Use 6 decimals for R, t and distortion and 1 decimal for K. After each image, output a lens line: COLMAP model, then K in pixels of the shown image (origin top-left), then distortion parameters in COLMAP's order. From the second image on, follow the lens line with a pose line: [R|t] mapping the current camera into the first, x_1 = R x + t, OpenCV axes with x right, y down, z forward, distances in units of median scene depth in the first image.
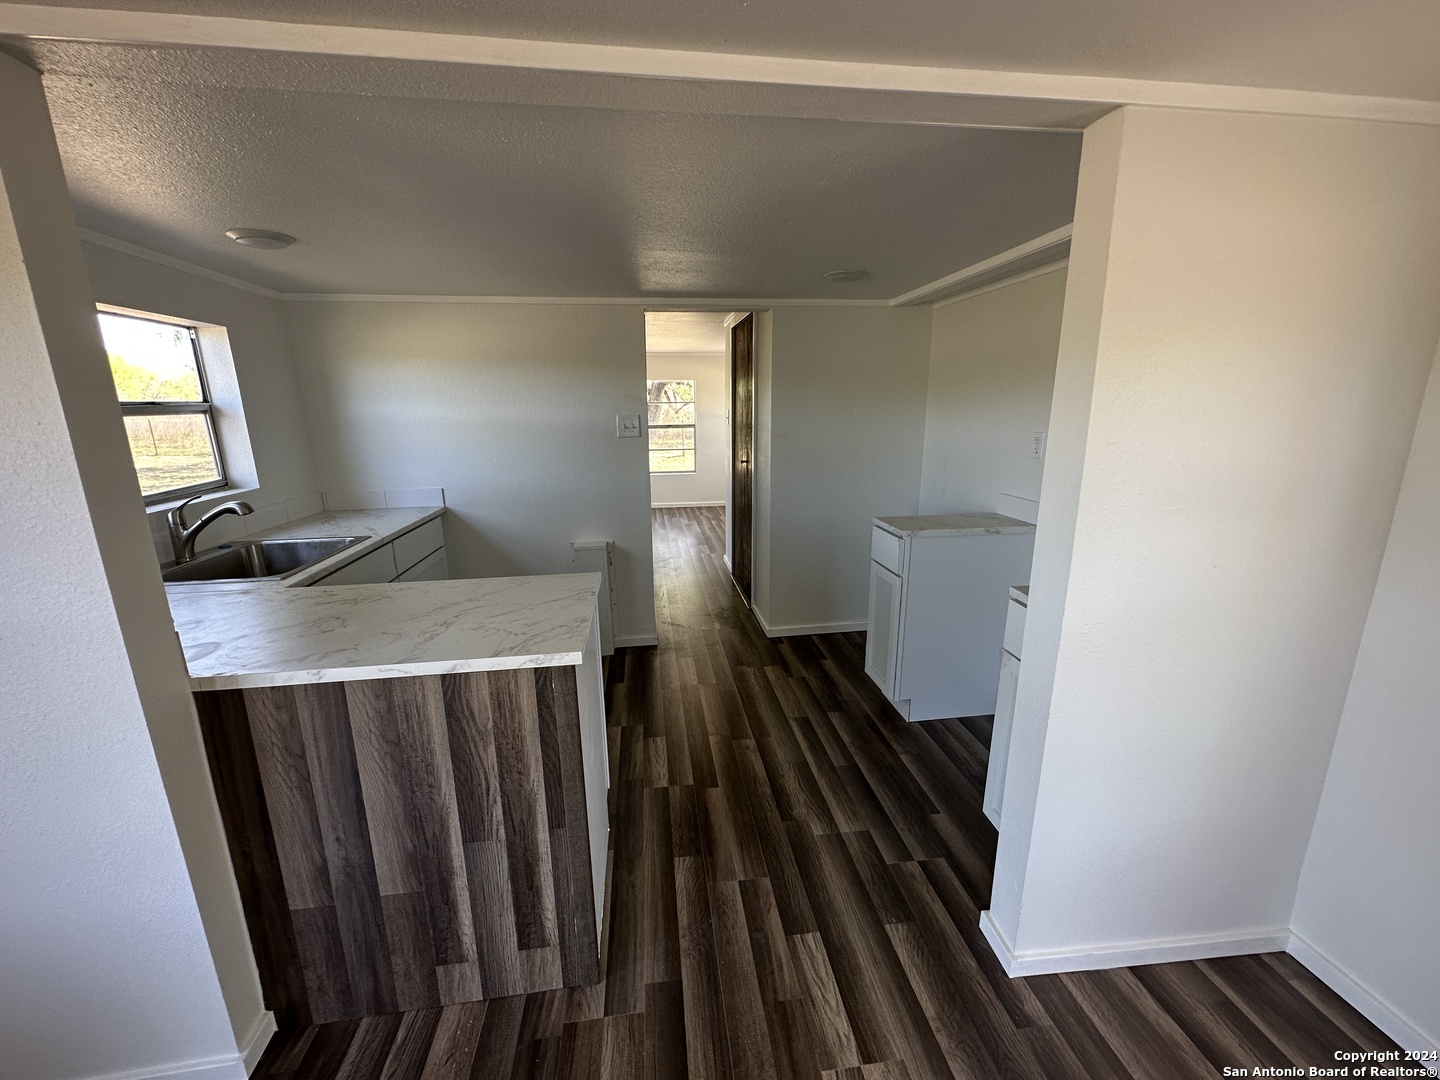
lens RADIAL K [[574.6, 0, 717.8], [0, 574.6, 544.7], [0, 0, 1]] dist [-0.004121, 0.000746]
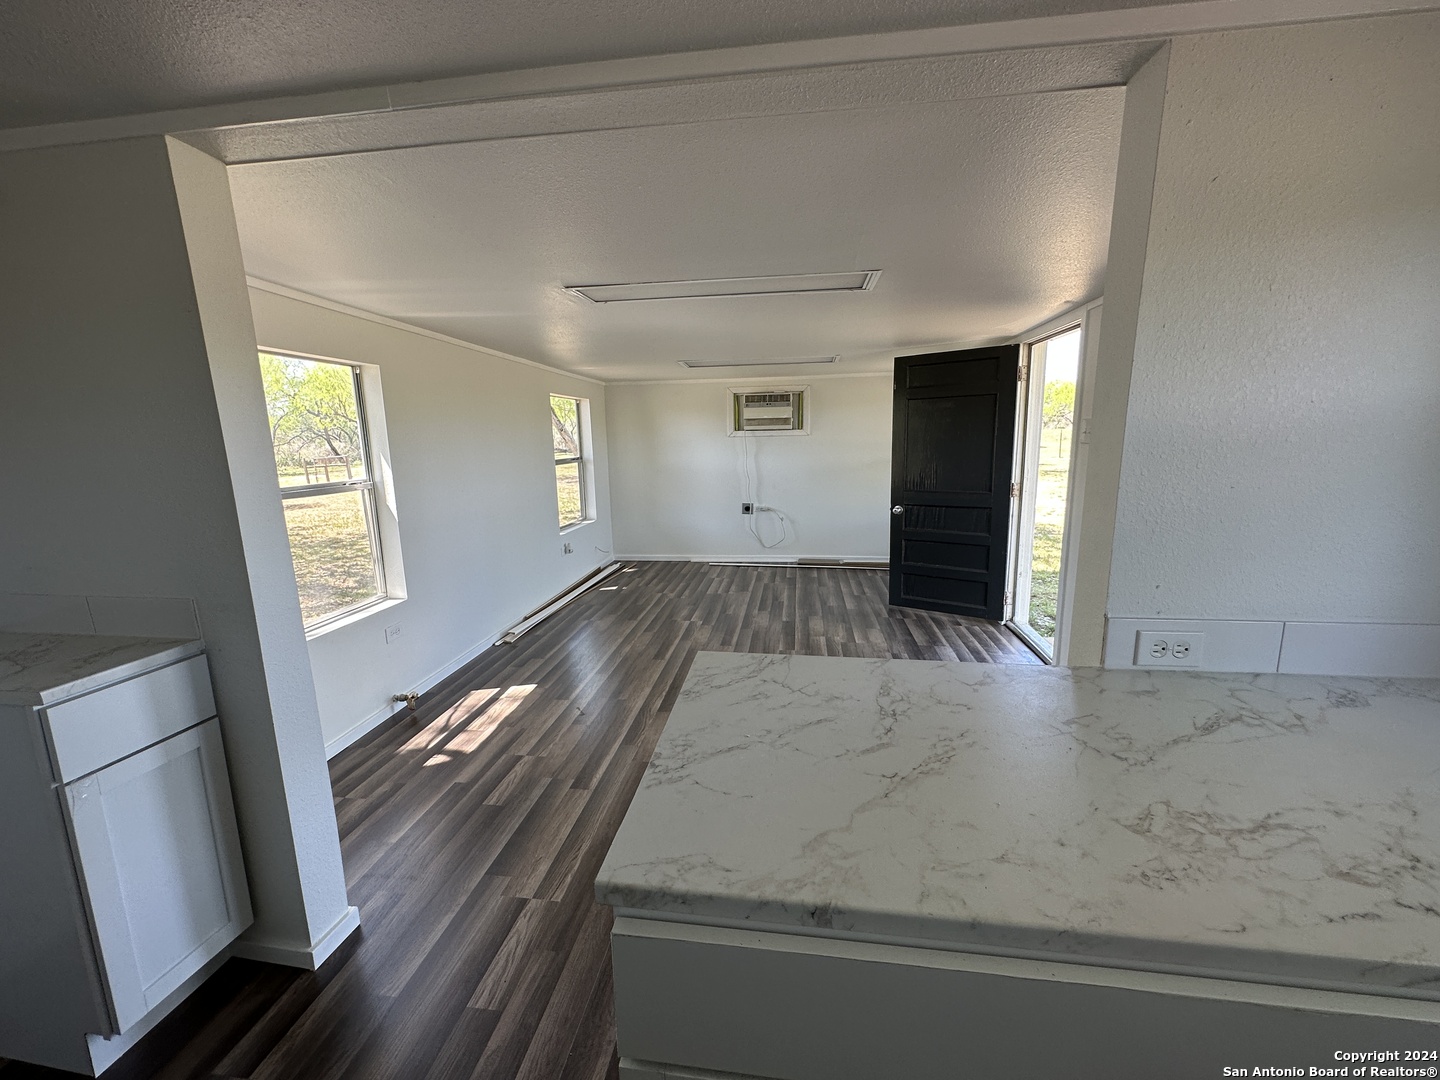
lens RADIAL K [[574.6, 0, 715.9], [0, 574.6, 538.7], [0, 0, 1]] dist [-0.004121, 0.000746]
pose [[-0.963675, -0.021775, 0.266188, -0.388373], [0.089812, 0.912206, 0.399768, -0.275937], [-0.251523, 0.409153, -0.877114, 1.320046]]
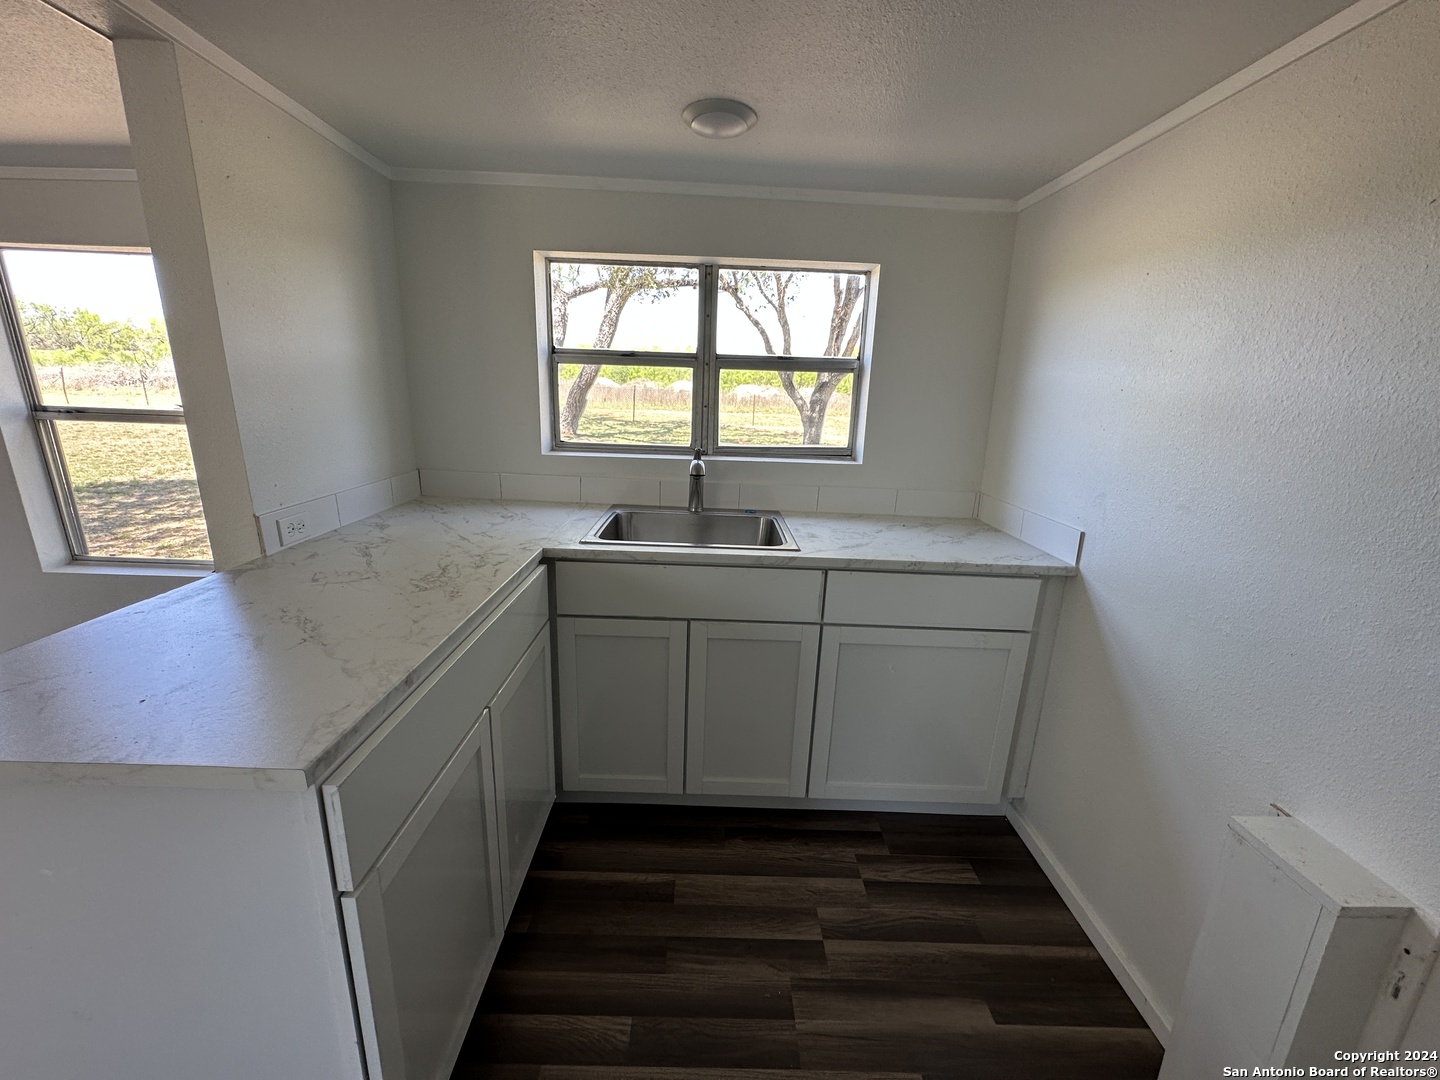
lens RADIAL K [[574.6, 0, 717.2], [0, 574.6, 539.5], [0, 0, 1]] dist [-0.004121, 0.000746]
pose [[-0.122475, 0.260774, -0.957600, 0.072392], [-0.270865, 0.919451, 0.285029, -0.279817], [0.954794, 0.294289, -0.041975, 1.353836]]
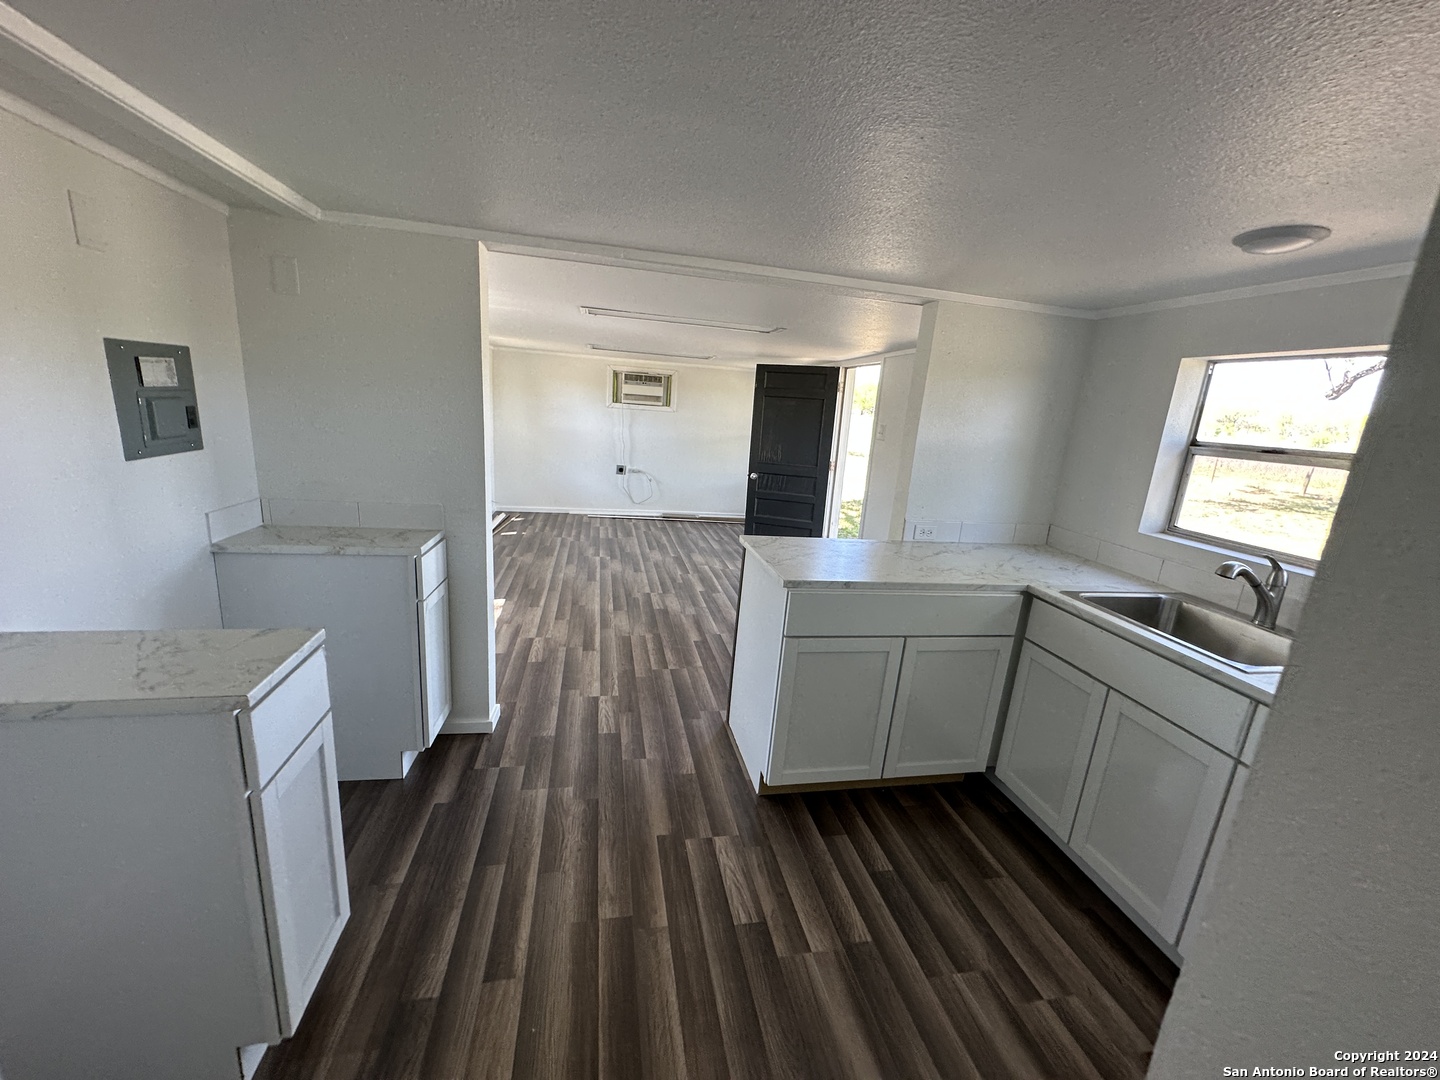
lens RADIAL K [[574.6, 0, 714.9], [0, 574.6, 538.5], [0, 0, 1]] dist [-0.004121, 0.000746]
pose [[-0.995786, -0.048726, -0.077694, 0.004657], [-0.078887, 0.887145, 0.454697, -0.534383], [0.046770, 0.458910, -0.887251, 2.093010]]
